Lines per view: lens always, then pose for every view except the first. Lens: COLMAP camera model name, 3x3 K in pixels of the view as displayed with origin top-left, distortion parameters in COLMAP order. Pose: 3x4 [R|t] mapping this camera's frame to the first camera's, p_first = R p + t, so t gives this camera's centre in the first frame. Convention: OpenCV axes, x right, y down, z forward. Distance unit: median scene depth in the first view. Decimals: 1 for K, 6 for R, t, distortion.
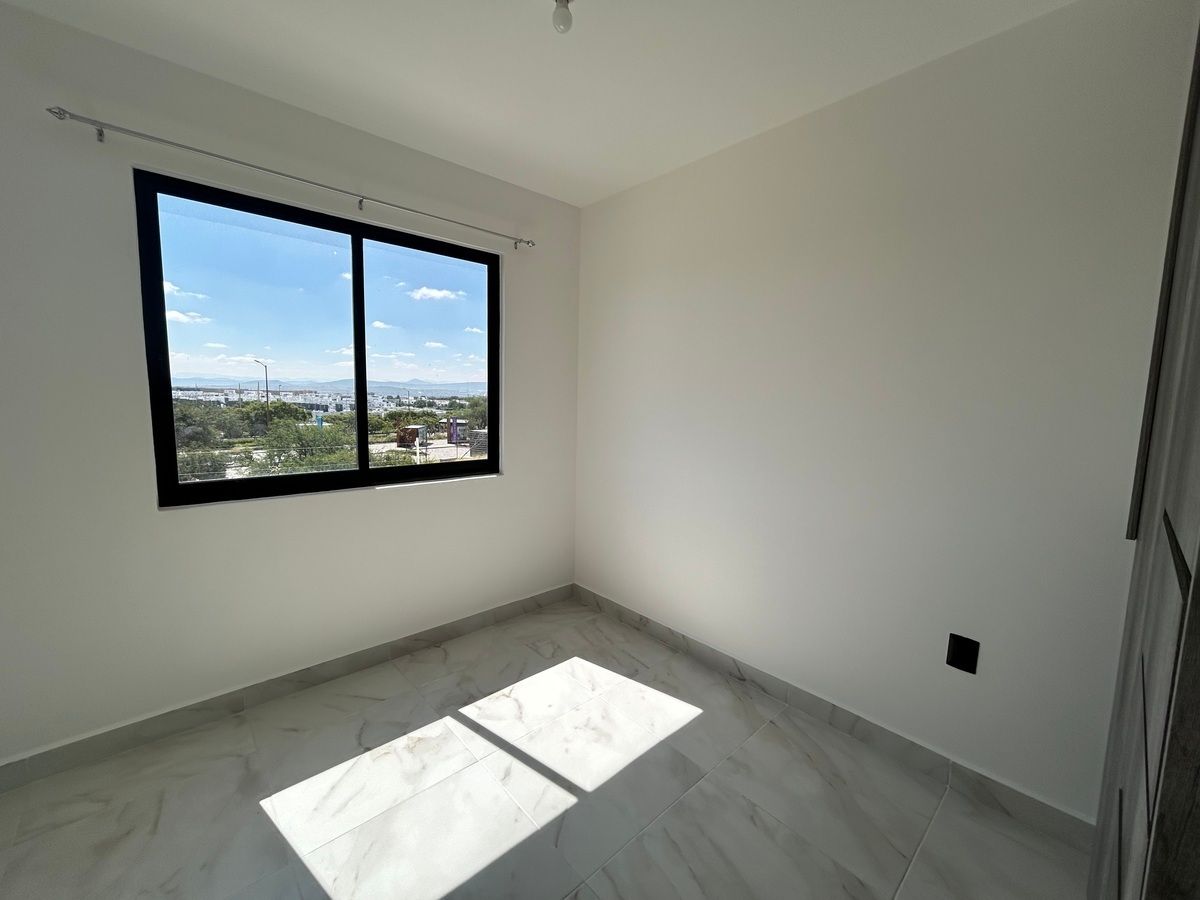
lens RADIAL K [[486.3, 0, 601.5], [0, 486.3, 445.2], [0, 0, 1]] dist [-0.001062, 0.001041]
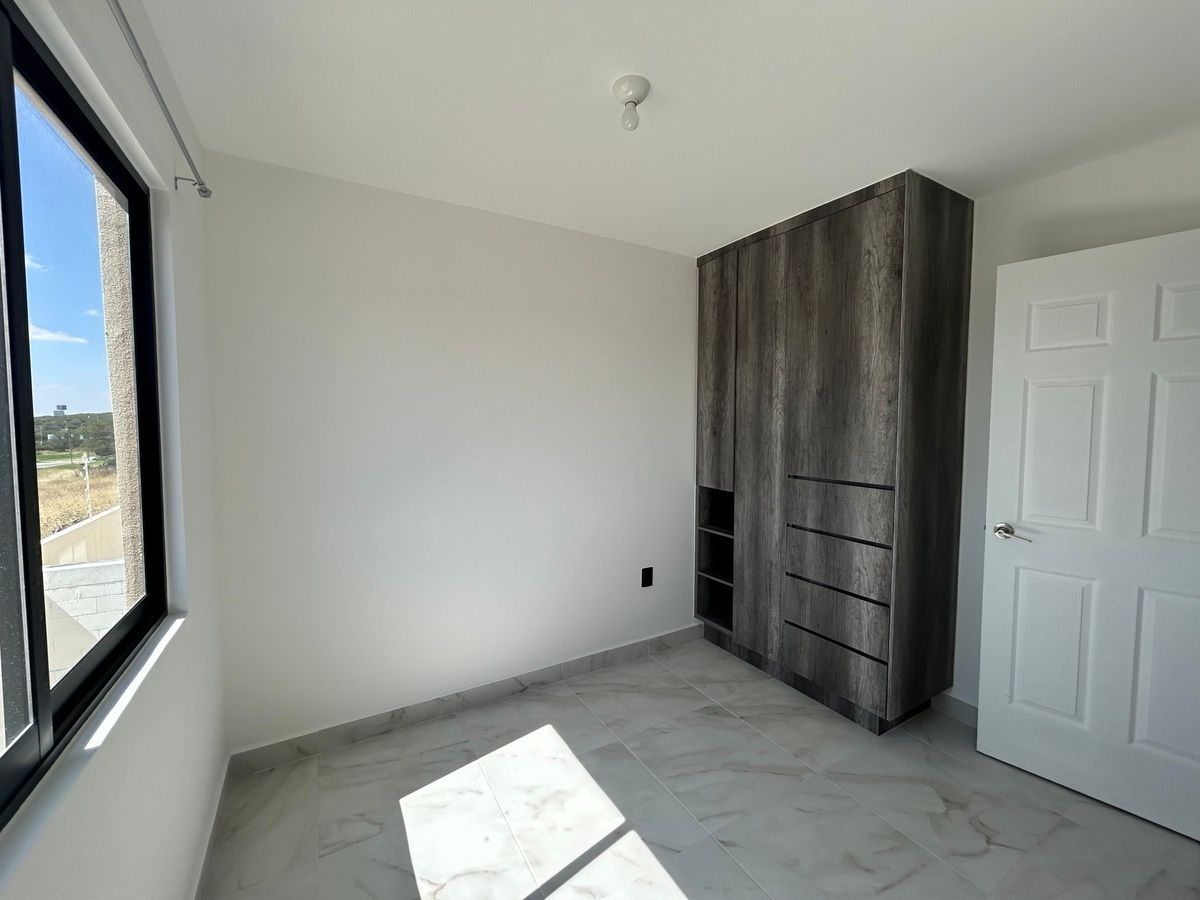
lens RADIAL K [[486.3, 0, 604.9], [0, 486.3, 448.1], [0, 0, 1]] dist [-0.001062, 0.001041]
pose [[0.204704, -0.076168, 0.975856, -0.803157], [0.100584, 0.993327, 0.056433, -0.130160], [-0.973642, 0.086604, 0.210999, 0.586698]]
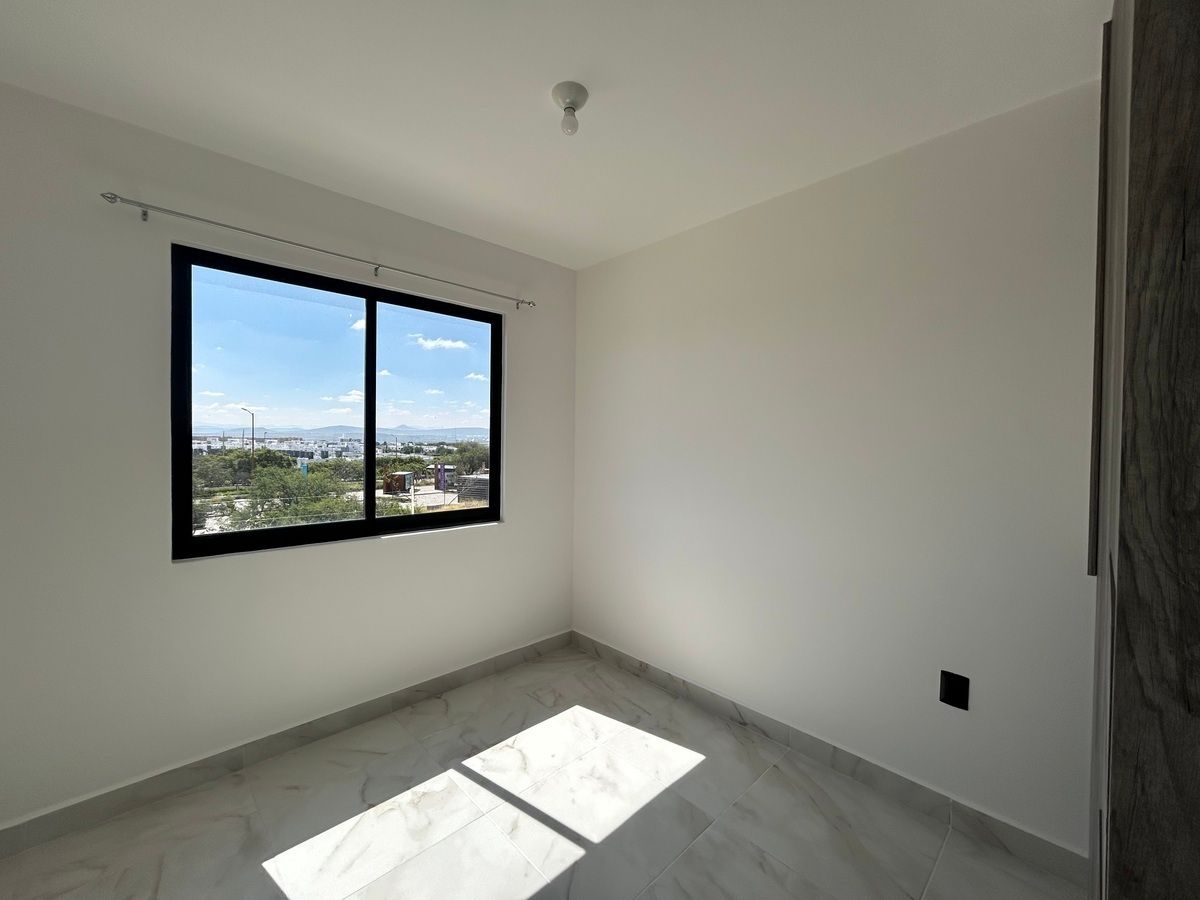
lens RADIAL K [[486.3, 0, 601.8], [0, 486.3, 445.0], [0, 0, 1]] dist [-0.001062, 0.001041]
pose [[0.999606, -0.010217, 0.026161, -0.027548], [0.012531, 0.995875, -0.089871, -0.008451], [-0.025135, 0.090163, 0.995610, -0.053573]]
